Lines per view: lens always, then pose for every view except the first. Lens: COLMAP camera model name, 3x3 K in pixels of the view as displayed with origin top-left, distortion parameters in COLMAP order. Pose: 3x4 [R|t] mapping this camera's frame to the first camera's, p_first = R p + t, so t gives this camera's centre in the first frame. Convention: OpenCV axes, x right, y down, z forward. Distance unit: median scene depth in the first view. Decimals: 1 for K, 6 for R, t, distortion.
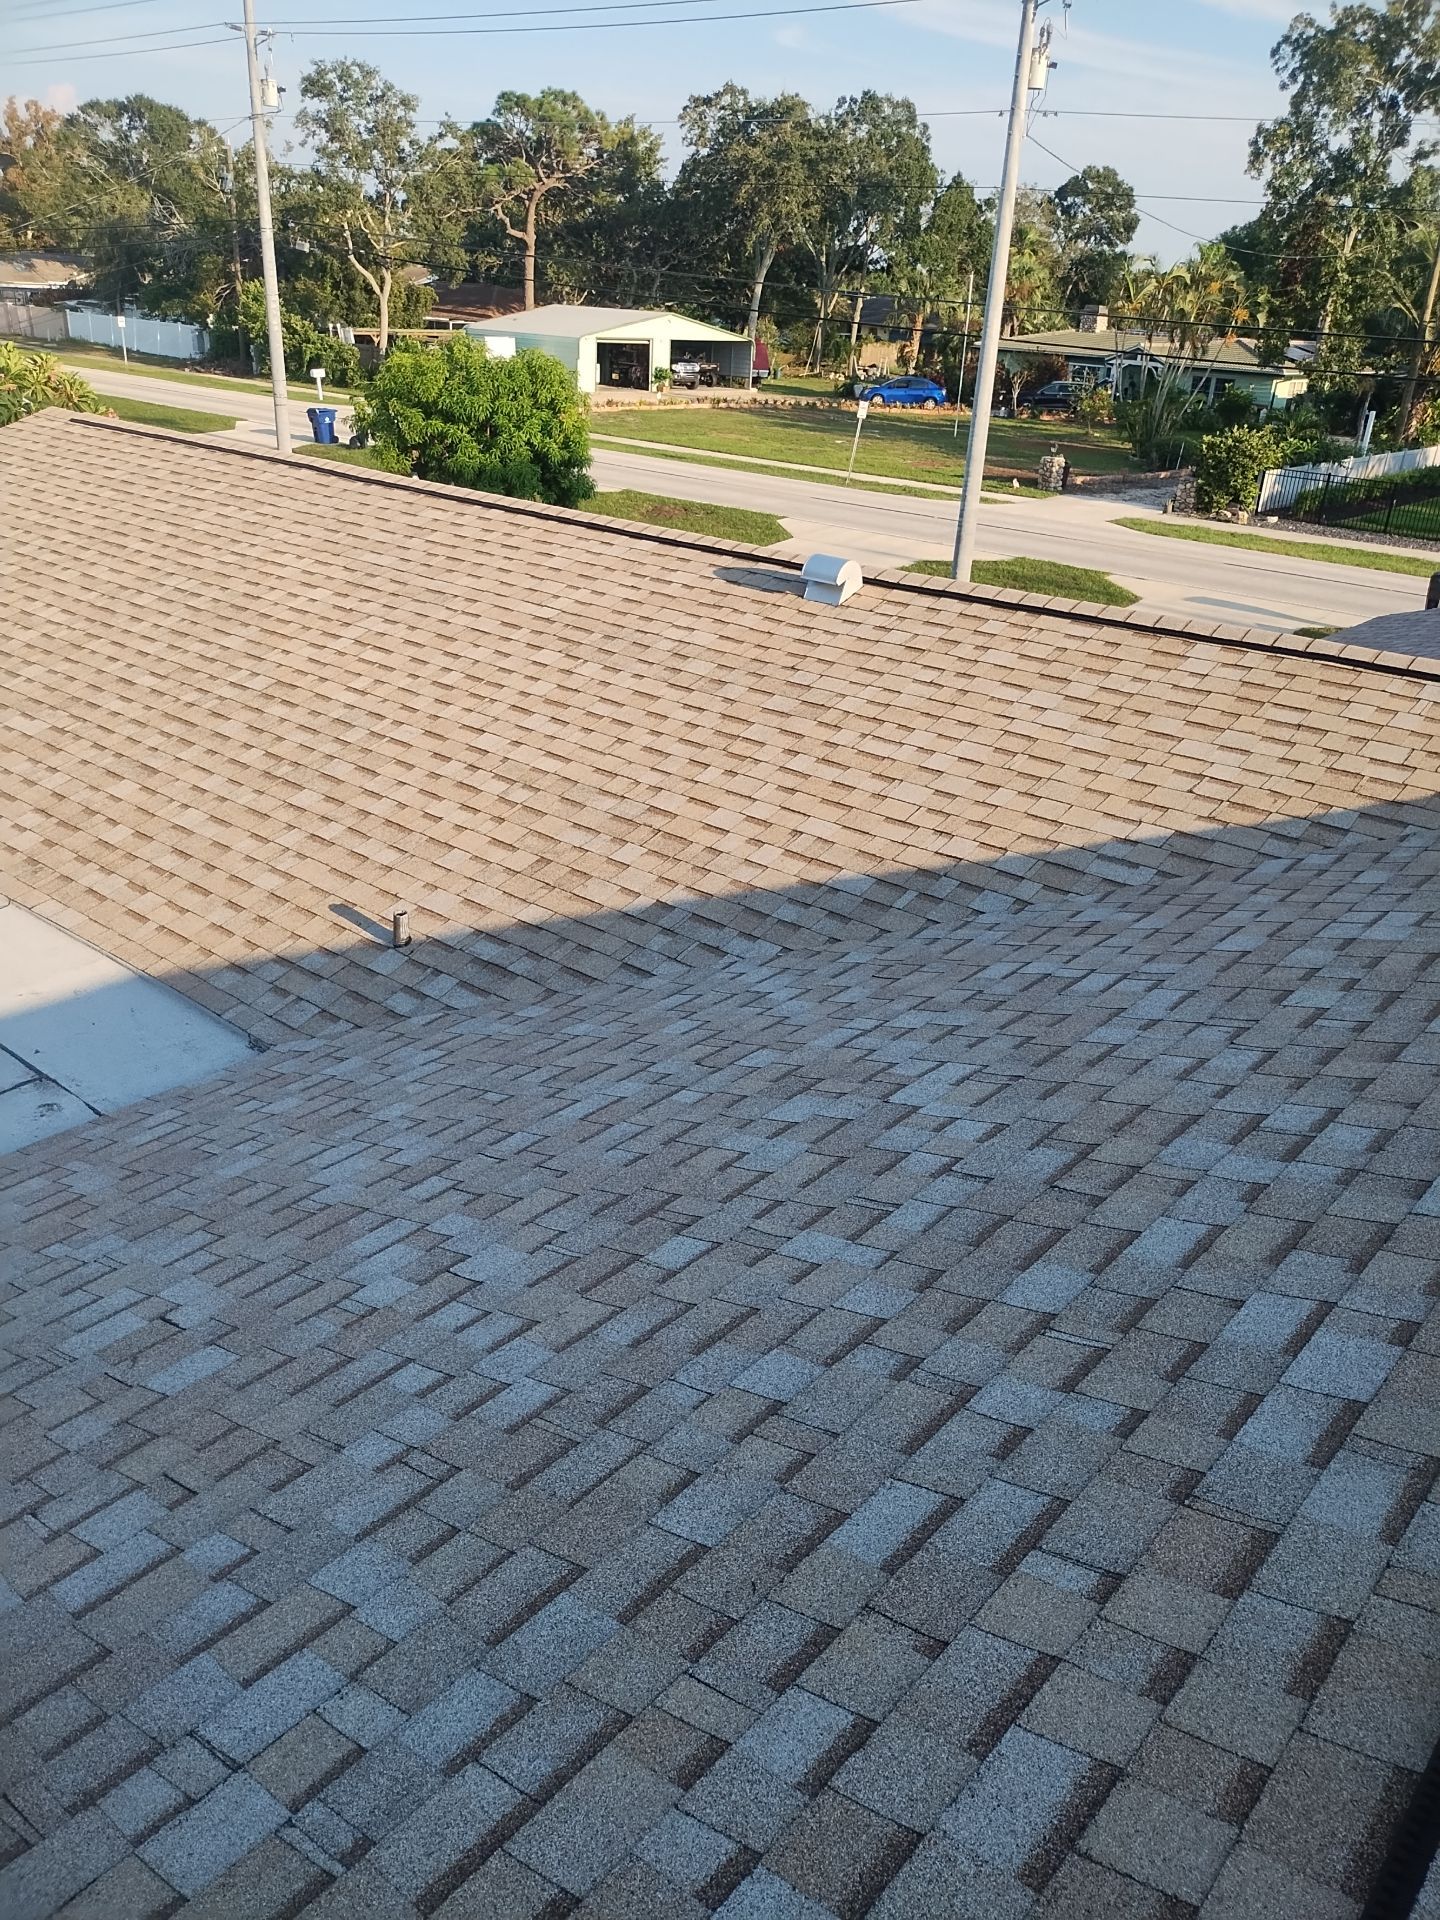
lens RADIAL K [[1431.5, 0, 751.8], [0, 1431.5, 964.1], [0, 0, 1]] dist [0.074538, -0.037189]
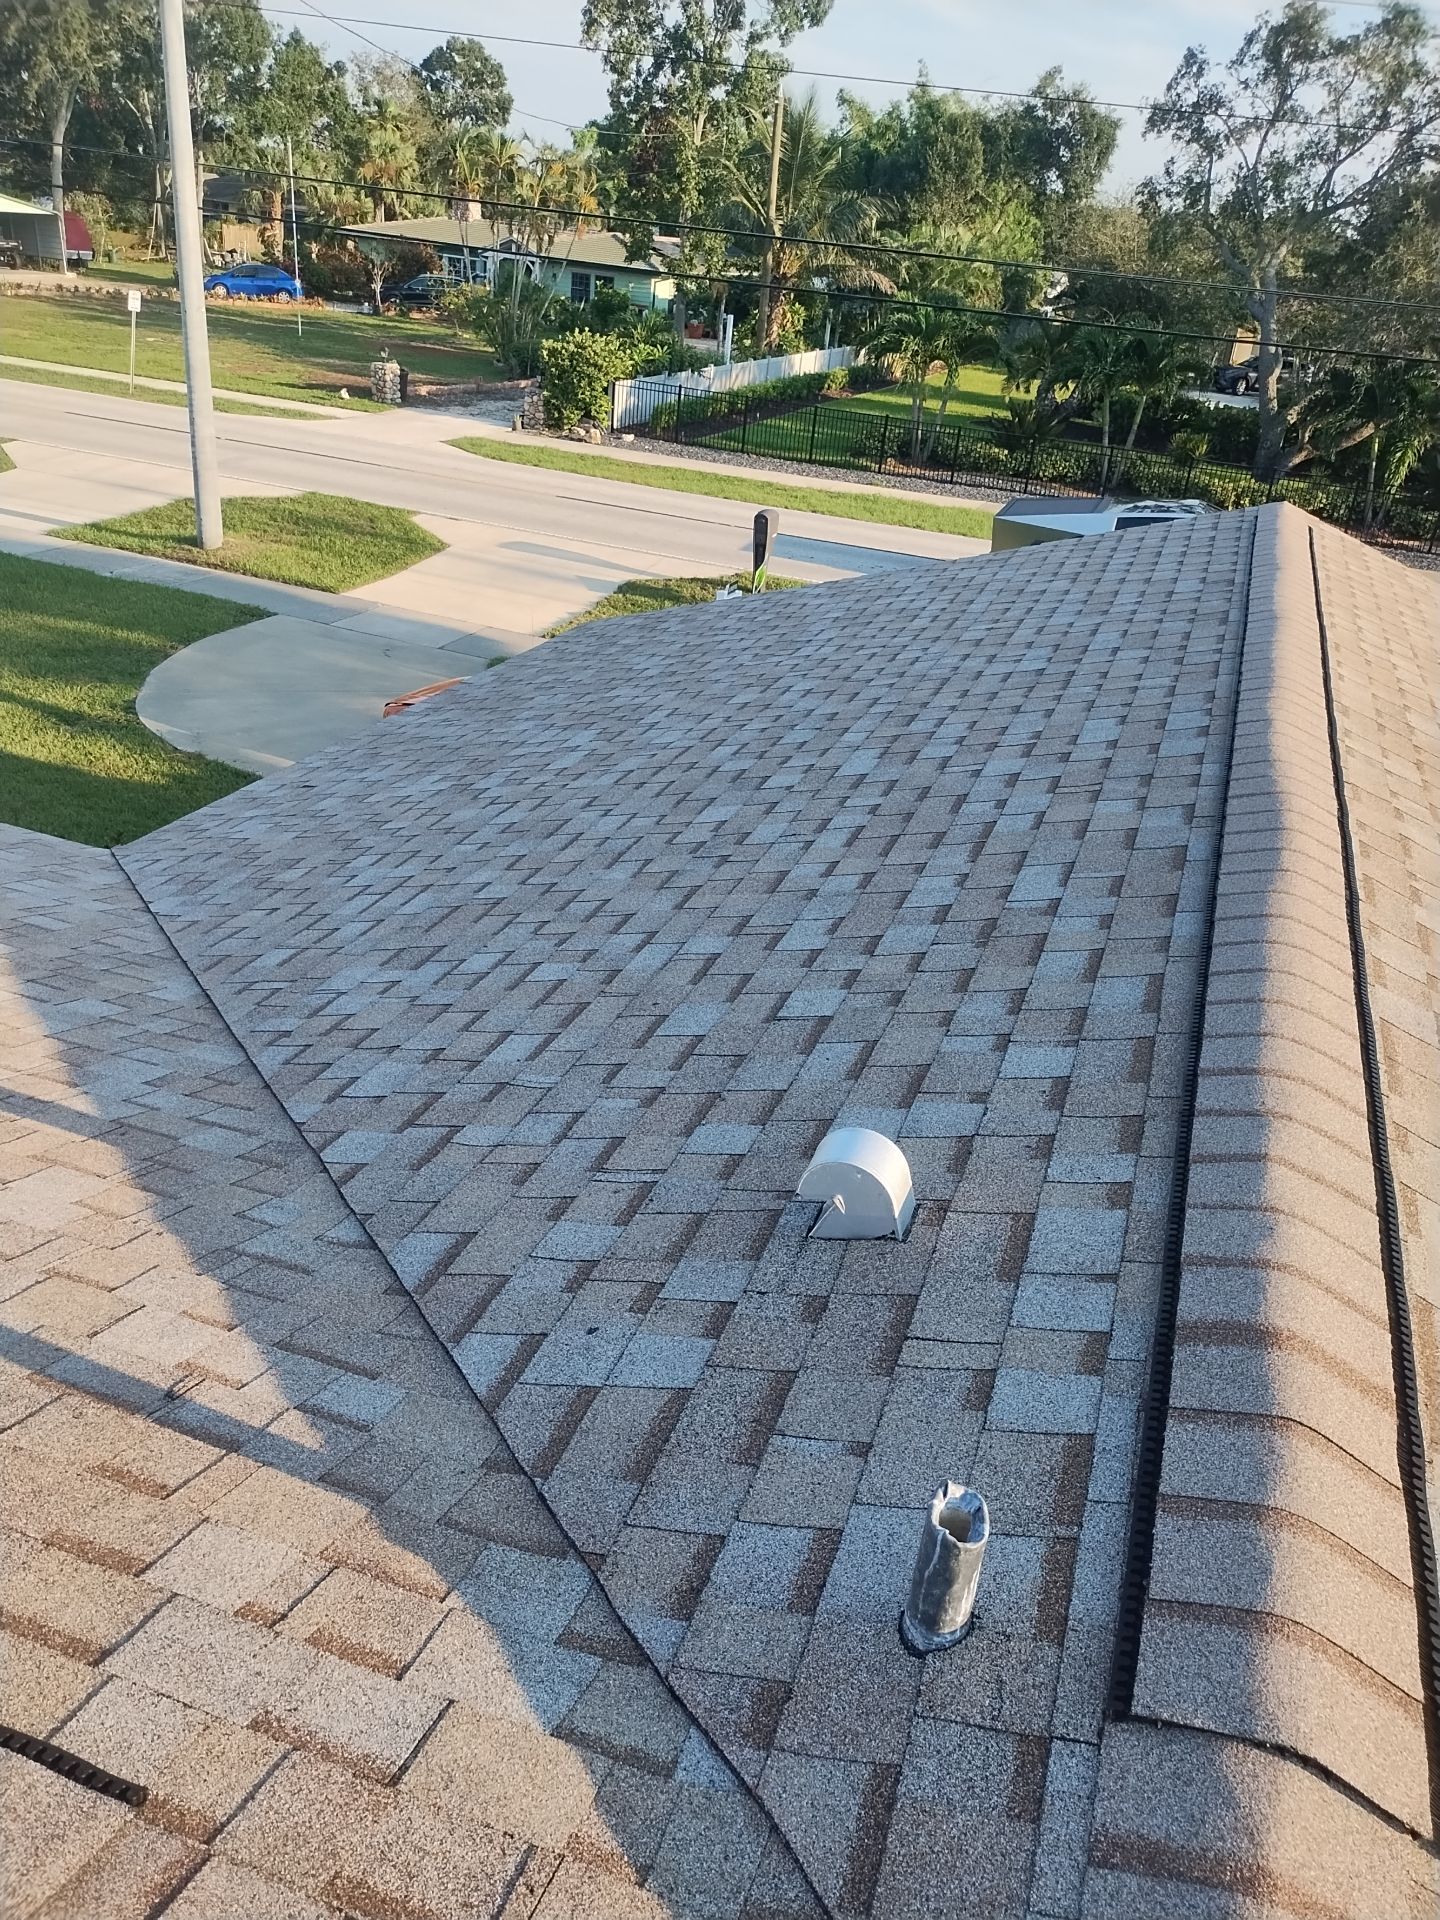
lens RADIAL K [[1431.5, 0, 751.8], [0, 1431.5, 964.1], [0, 0, 1]] dist [0.074538, -0.037189]
pose [[0.938267, -0.140782, 0.315968, 0.066510], [0.121933, 0.989409, 0.078757, -0.029840], [-0.323709, -0.035368, 0.945495, 0.078899]]
